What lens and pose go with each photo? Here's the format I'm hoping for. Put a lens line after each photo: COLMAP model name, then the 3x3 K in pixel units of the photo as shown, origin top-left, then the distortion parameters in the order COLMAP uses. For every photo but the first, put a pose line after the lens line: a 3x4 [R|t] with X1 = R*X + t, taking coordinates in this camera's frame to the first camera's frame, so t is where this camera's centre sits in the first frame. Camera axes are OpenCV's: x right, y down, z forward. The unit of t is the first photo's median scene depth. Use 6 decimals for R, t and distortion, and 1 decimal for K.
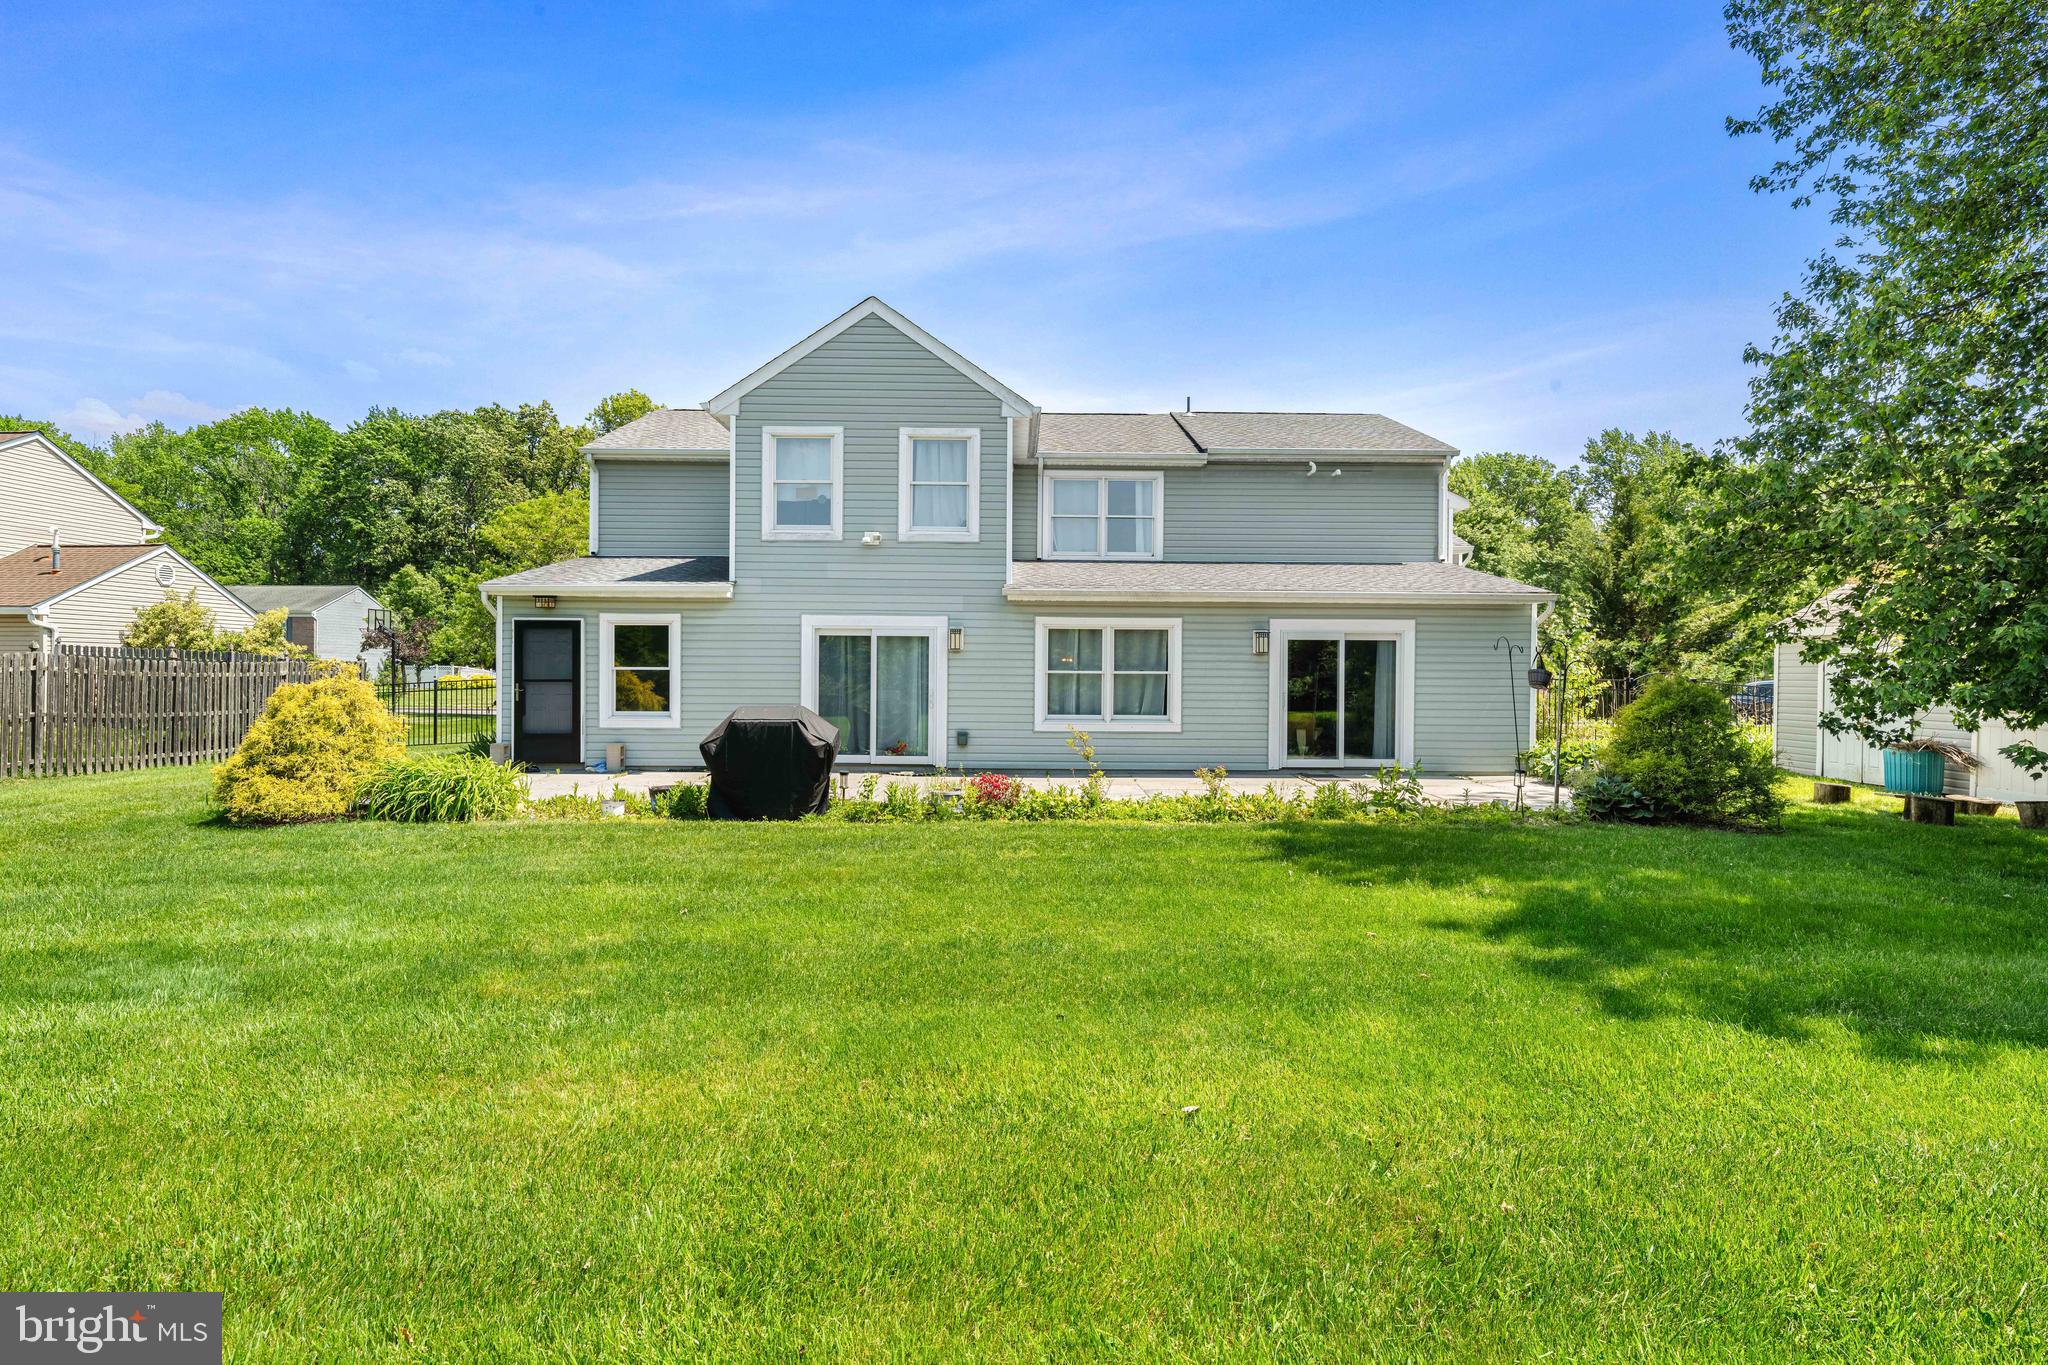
lens RADIAL K [[1039.9, 0, 1024.0], [0, 1039.9, 682.5], [0, 0, 1]] dist [-0.001692, -0.000194]
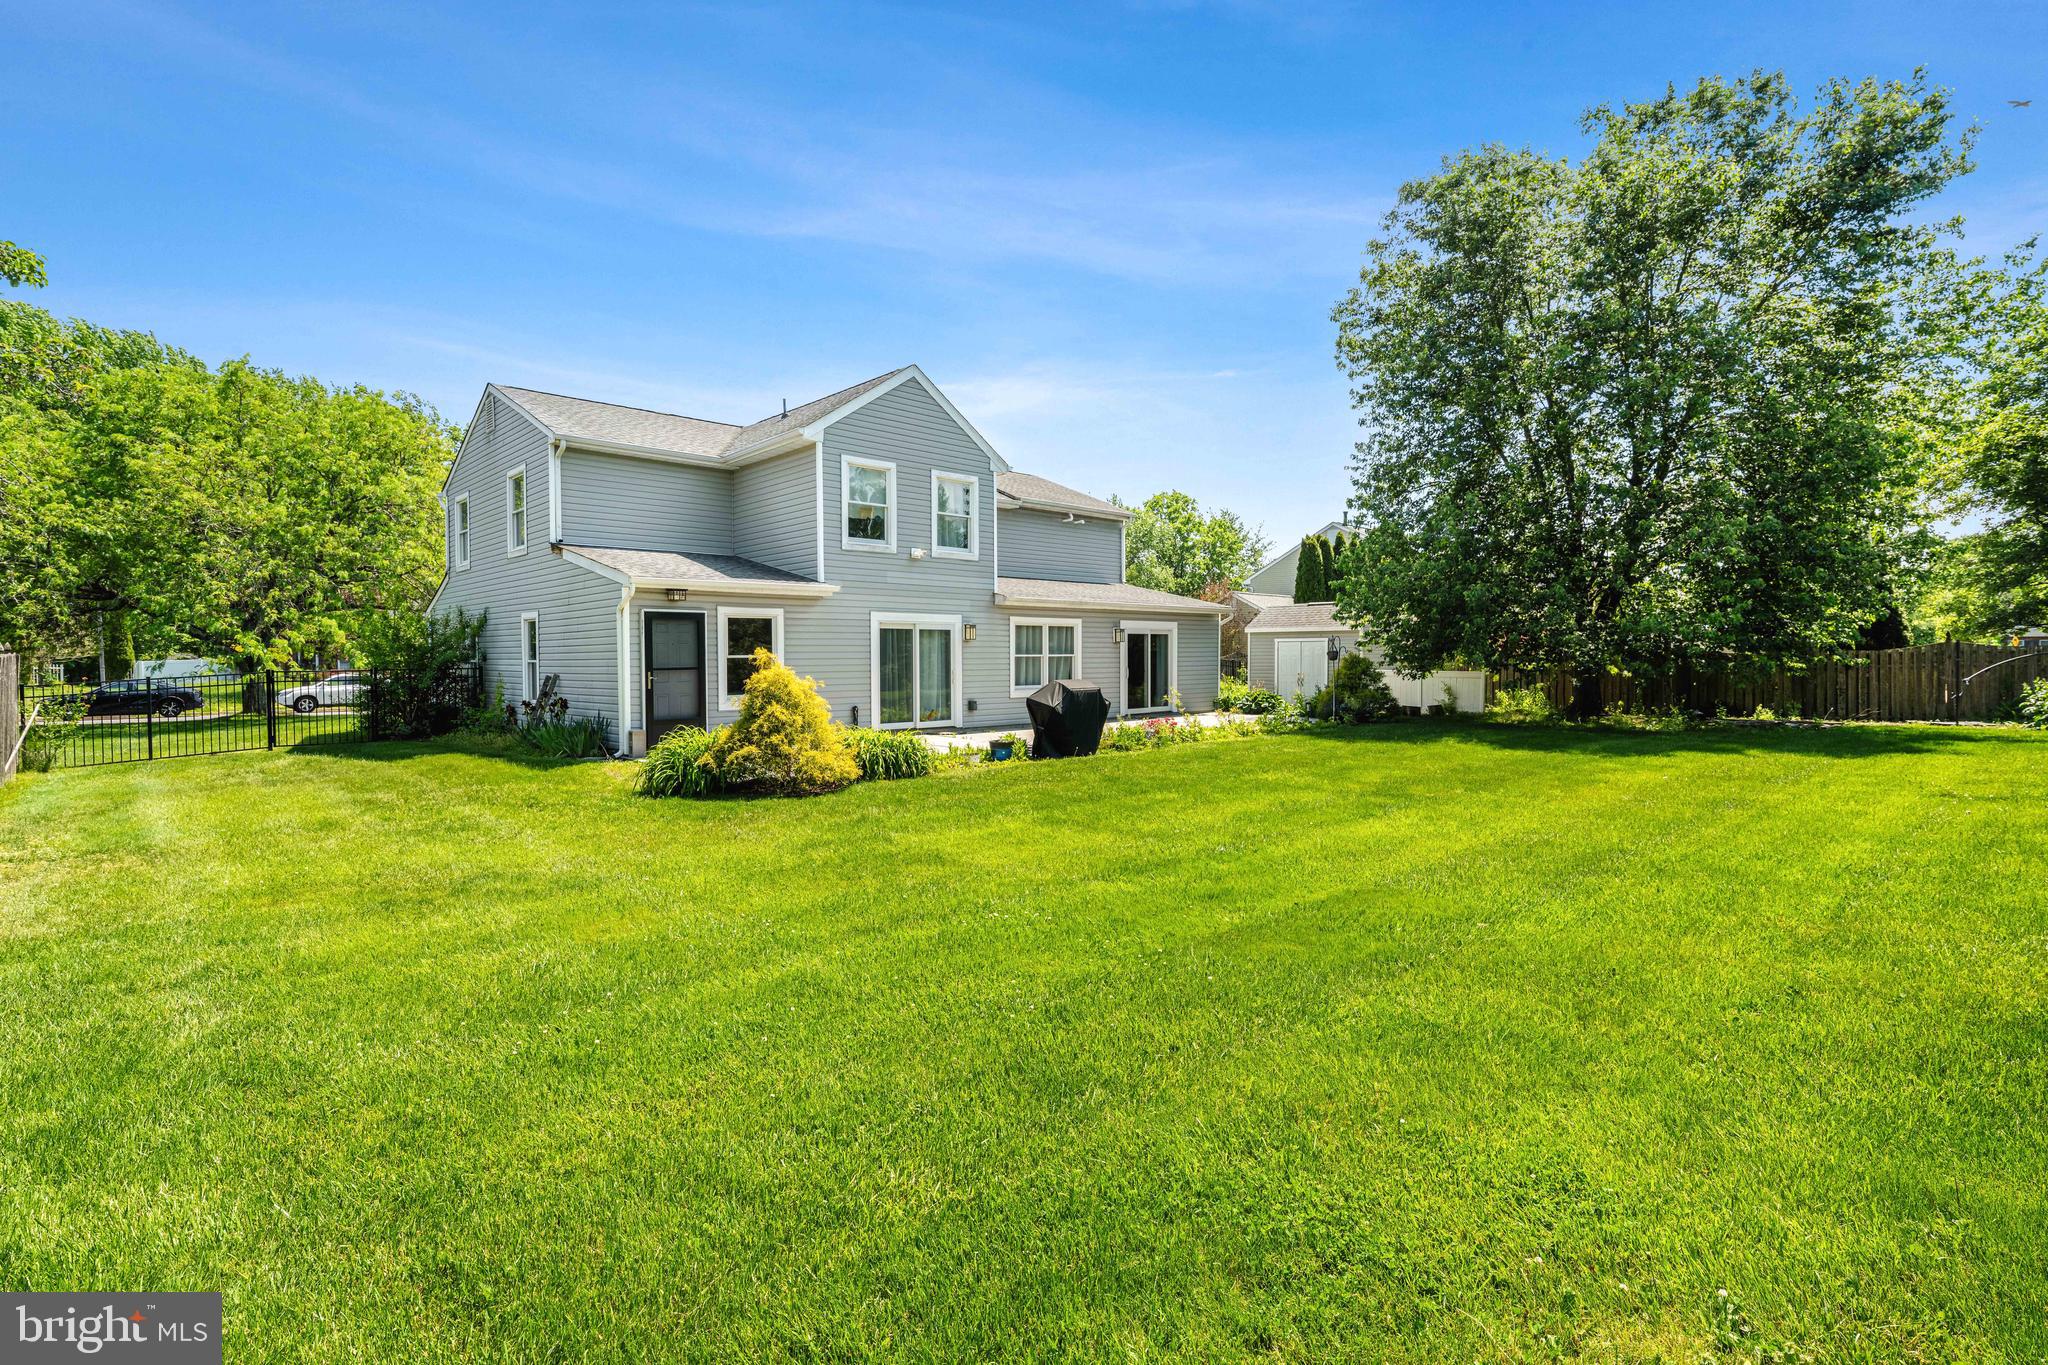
lens RADIAL K [[1005.3, 0, 1024.0], [0, 1005.3, 682.5], [0, 0, 1]] dist [-0.003879, 0.000065]
pose [[0.710855, -0.029843, 0.702706, -0.931197], [0.015921, 0.999526, 0.026343, -0.009464], [-0.703159, -0.007538, 0.710993, 0.019298]]
